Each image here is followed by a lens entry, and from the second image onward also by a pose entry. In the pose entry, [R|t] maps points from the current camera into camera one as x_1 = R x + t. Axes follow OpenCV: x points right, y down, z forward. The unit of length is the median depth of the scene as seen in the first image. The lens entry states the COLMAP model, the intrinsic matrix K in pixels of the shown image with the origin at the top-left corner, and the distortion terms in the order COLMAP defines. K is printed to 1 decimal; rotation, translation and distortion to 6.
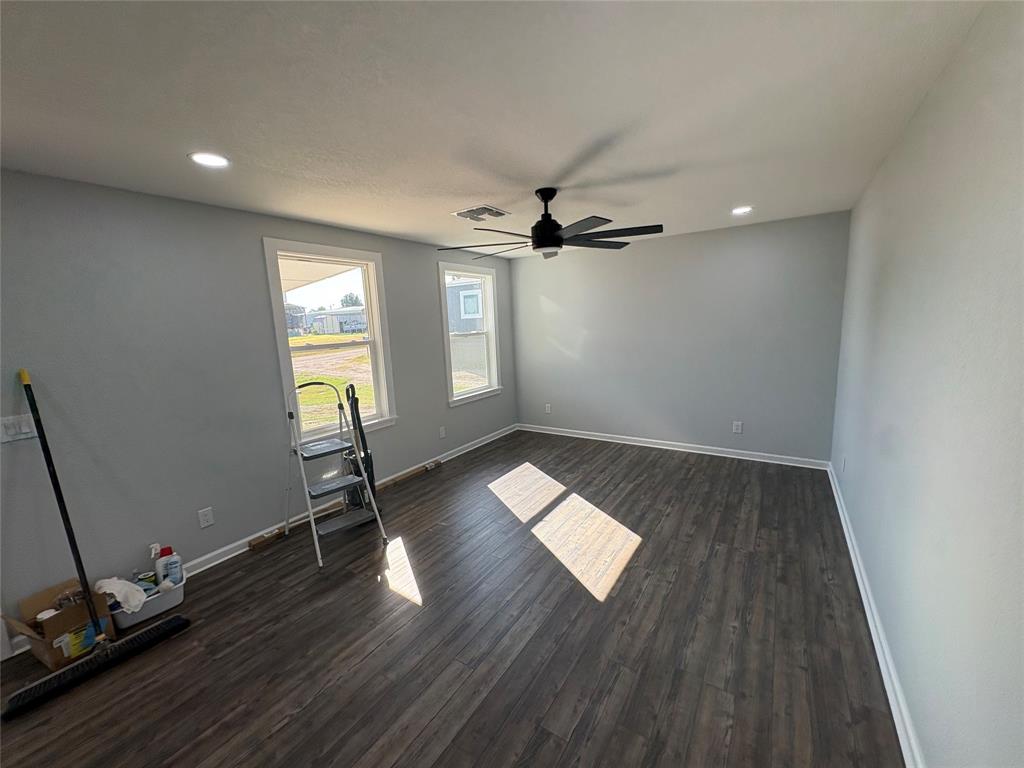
lens RADIAL K [[407.8, 0, 517.3], [0, 407.8, 383.1], [0, 0, 1]] dist [0.001606, -0.000551]
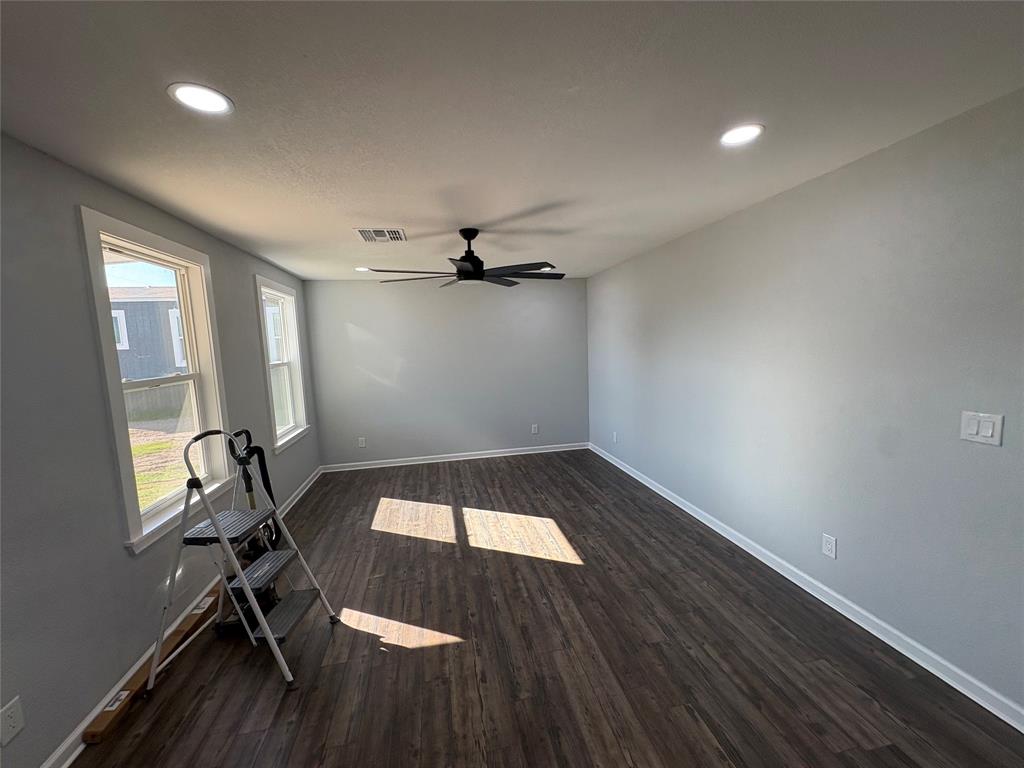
lens RADIAL K [[407.8, 0, 511.7], [0, 407.8, 382.6], [0, 0, 1]] dist [0.001606, -0.000551]
pose [[0.713553, -0.055204, 0.698423, -0.552779], [0.112766, 0.992943, -0.036726, -0.000380], [-0.691467, 0.104965, 0.714742, 0.133525]]
